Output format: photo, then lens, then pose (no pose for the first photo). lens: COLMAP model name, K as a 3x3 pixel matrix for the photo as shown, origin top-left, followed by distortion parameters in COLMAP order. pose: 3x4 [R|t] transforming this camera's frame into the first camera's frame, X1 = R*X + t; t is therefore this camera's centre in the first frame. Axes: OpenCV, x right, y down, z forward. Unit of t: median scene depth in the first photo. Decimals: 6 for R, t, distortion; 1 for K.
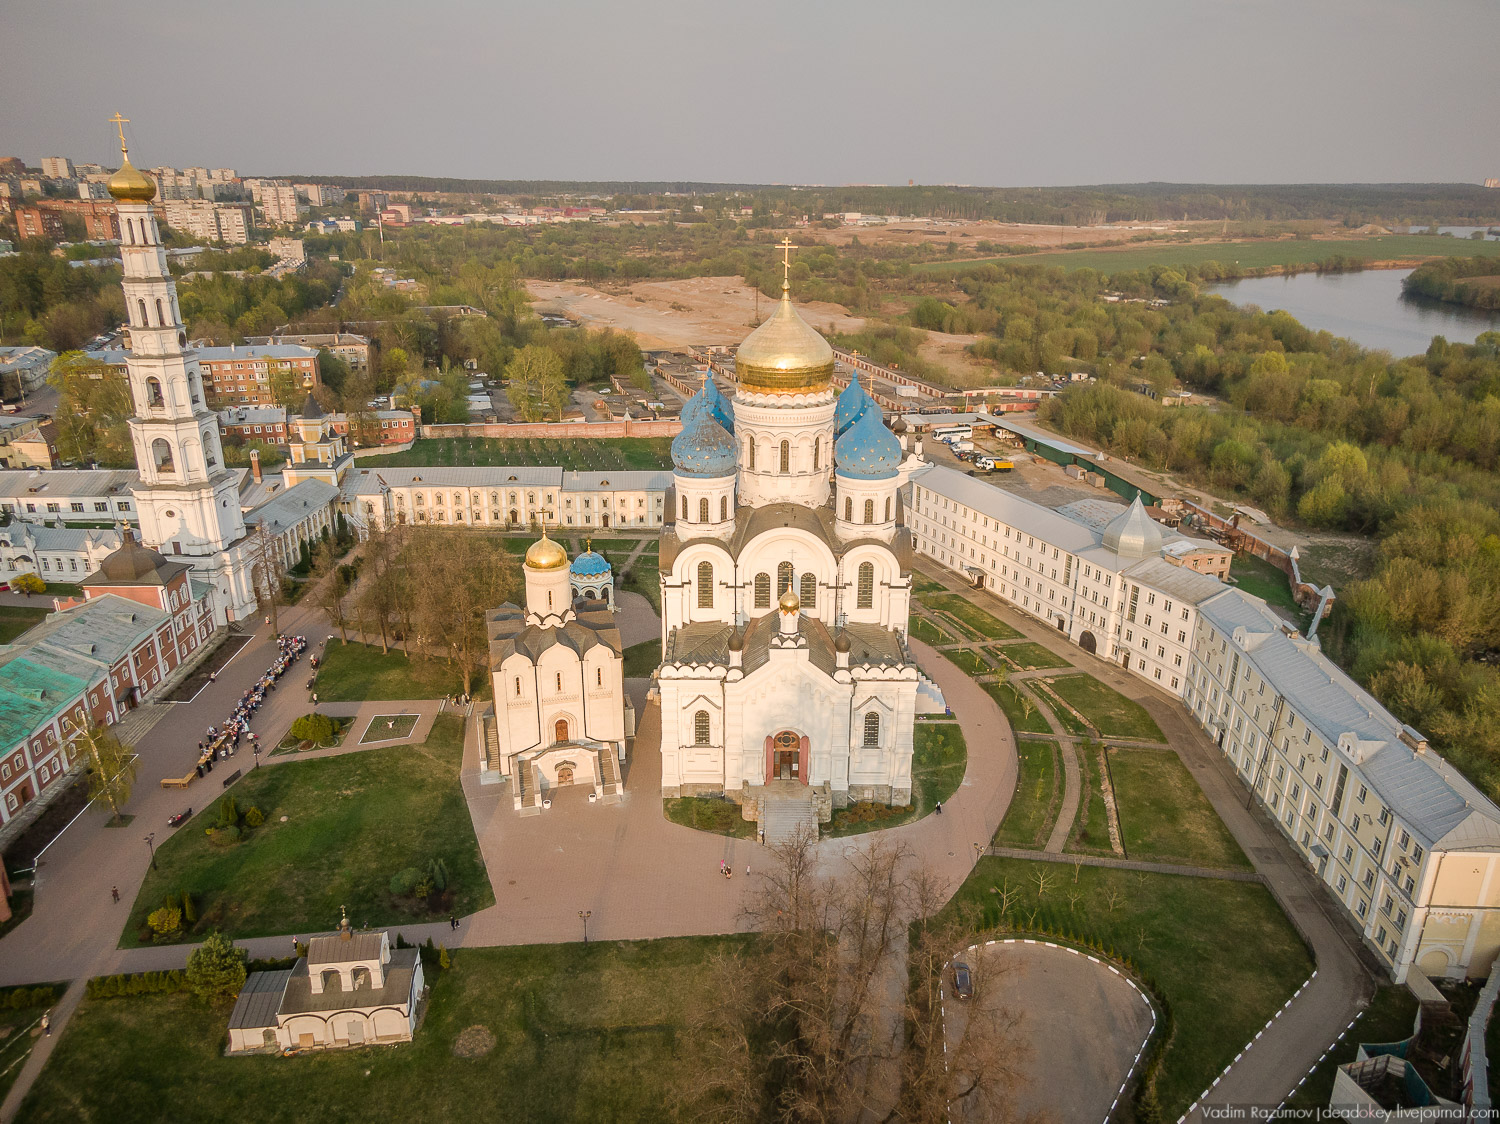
lens RADIAL K [[1079.5, 0, 767.2], [0, 1079.5, 574.9], [0, 0, 1]] dist [0.028356, -0.040444]
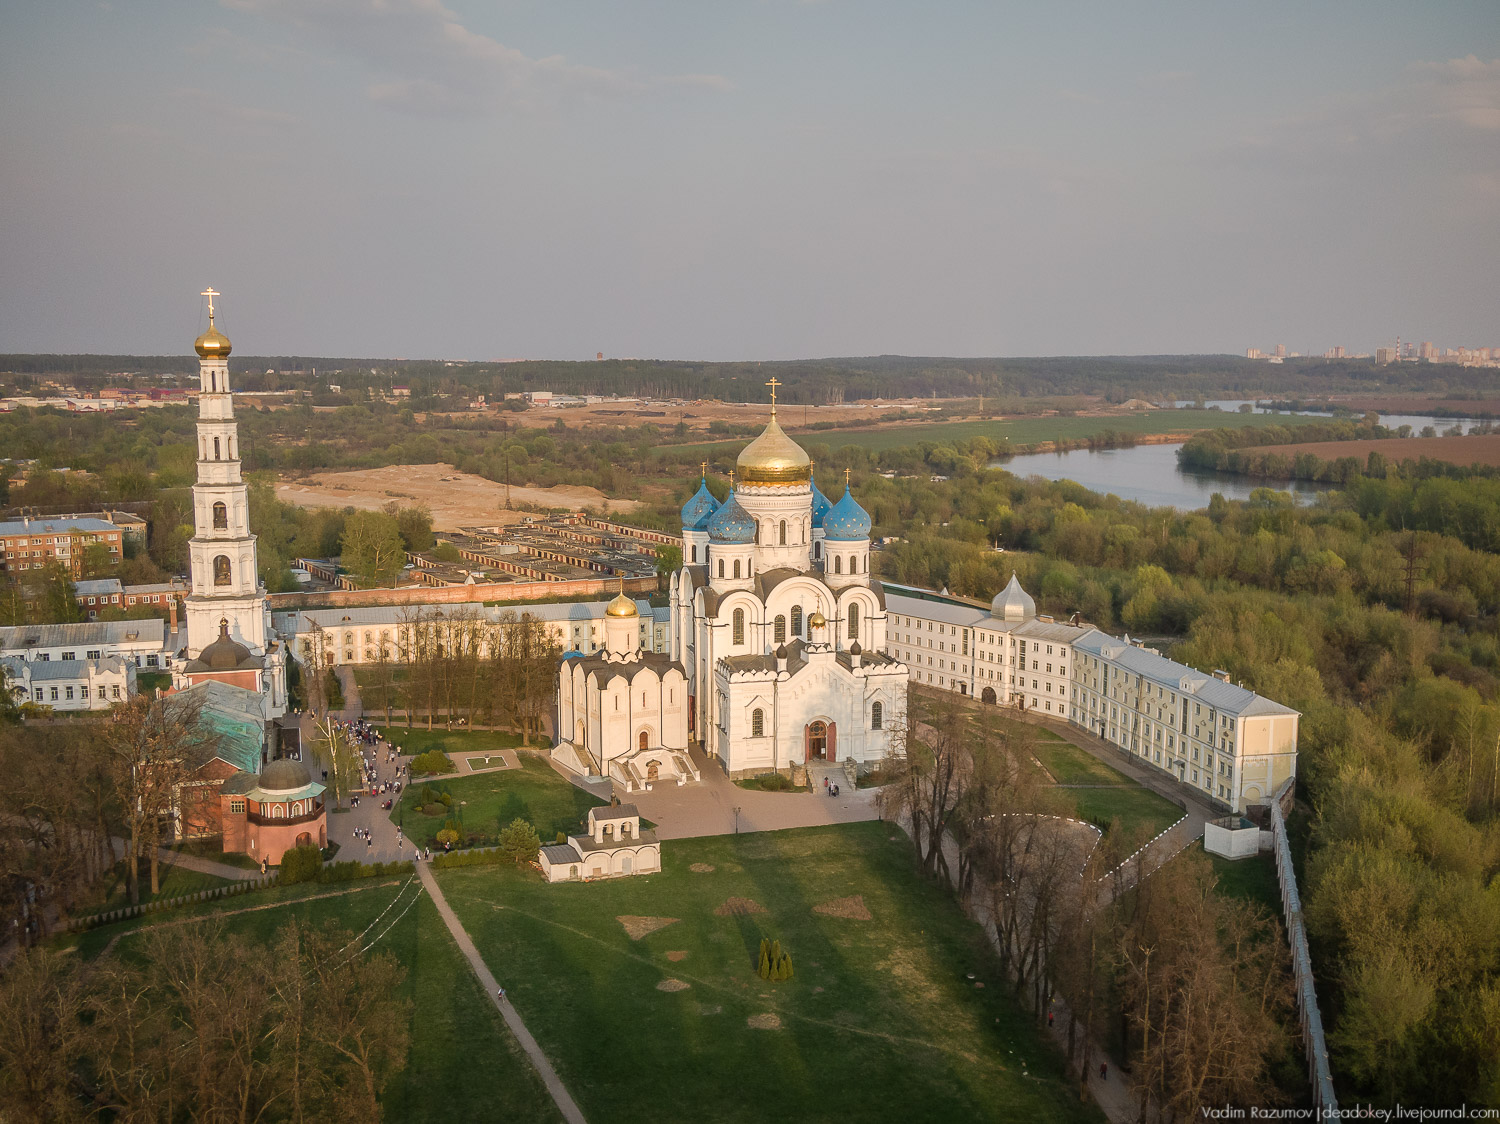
lens RADIAL K [[1535.1, 0, 815.5], [0, 1535.1, 567.1], [0, 0, 1]] dist [-0.014536, 0.176680]
pose [[0.959822, -0.042864, 0.277317, -0.378925], [0.100334, 0.975356, -0.196506, 0.247970], [-0.262059, 0.216435, 0.940468, -0.634724]]
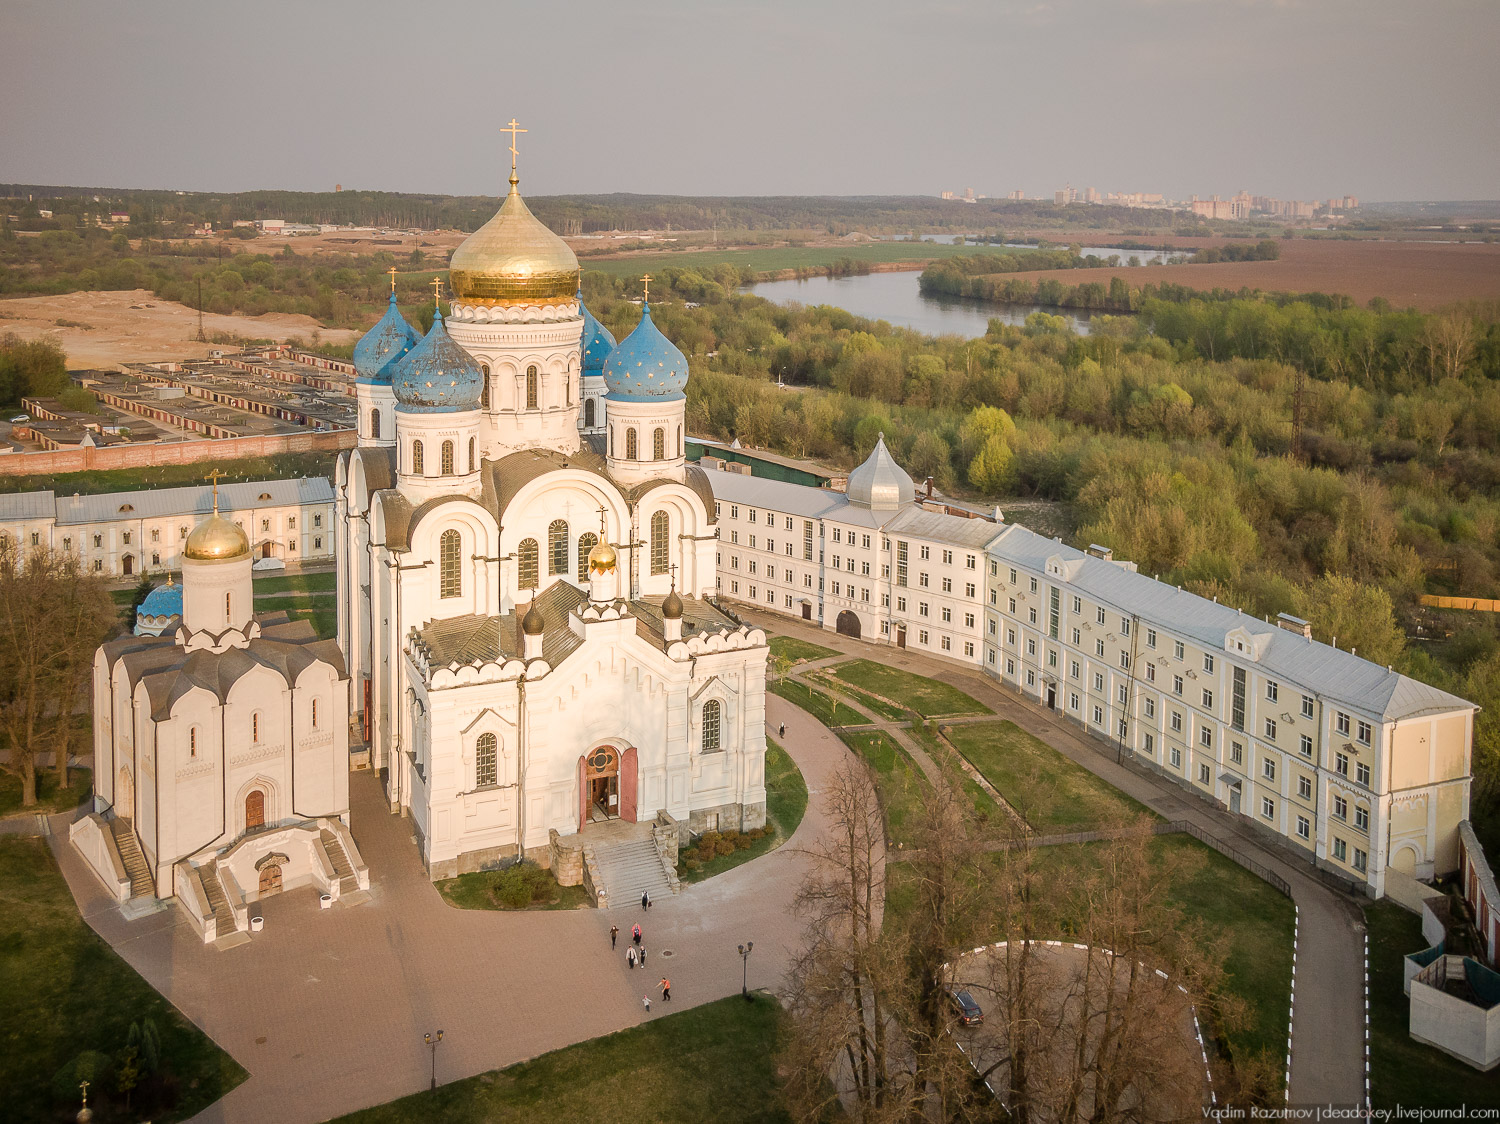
lens RADIAL K [[1391.2, 0, 750.2], [0, 1391.2, 319.5], [0, 0, 1]] dist [0.000018, 0.028231]
pose [[0.910541, -0.033526, 0.412056, -0.195266], [0.138533, 0.963825, -0.227705, 0.070670], [-0.389516, 0.264419, 0.882247, 0.052762]]
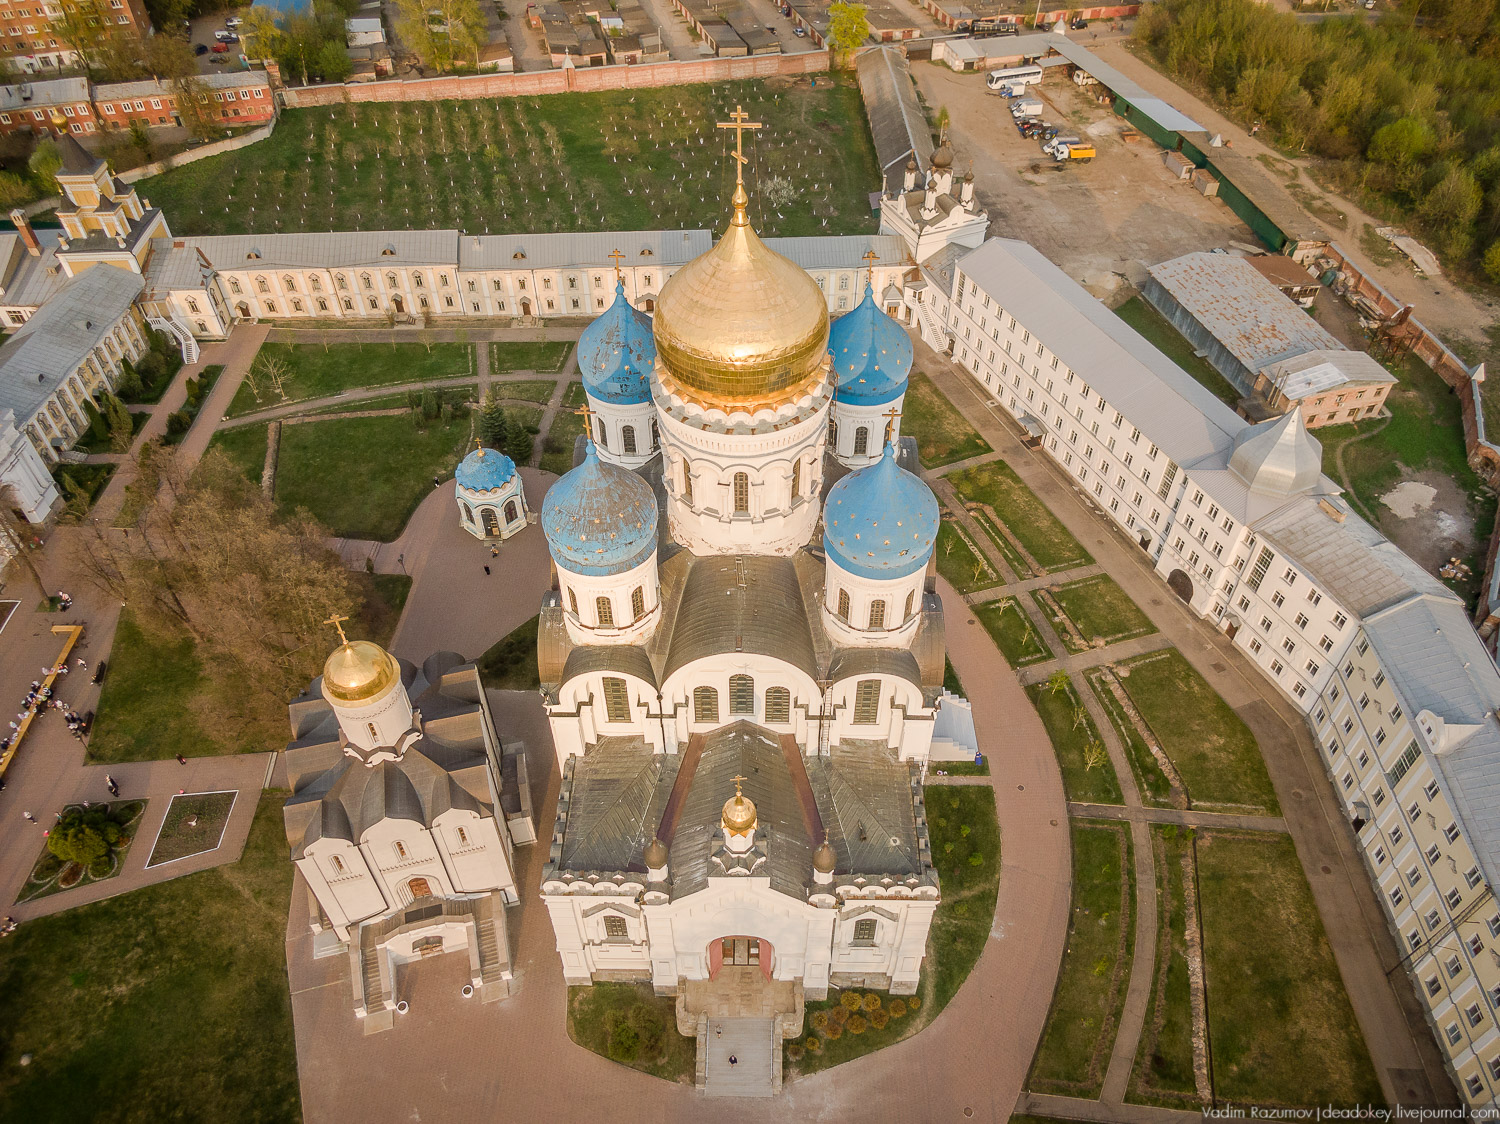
lens RADIAL K [[1071.4, 0, 760.3], [0, 1071.4, 572.0], [0, 0, 1]] dist [0.025567, -0.024499]
pose [[0.999758, 0.010560, -0.019323, 0.030732], [-0.001365, 0.905539, 0.424260, -0.255296], [0.021978, -0.424131, 0.905334, 0.357410]]
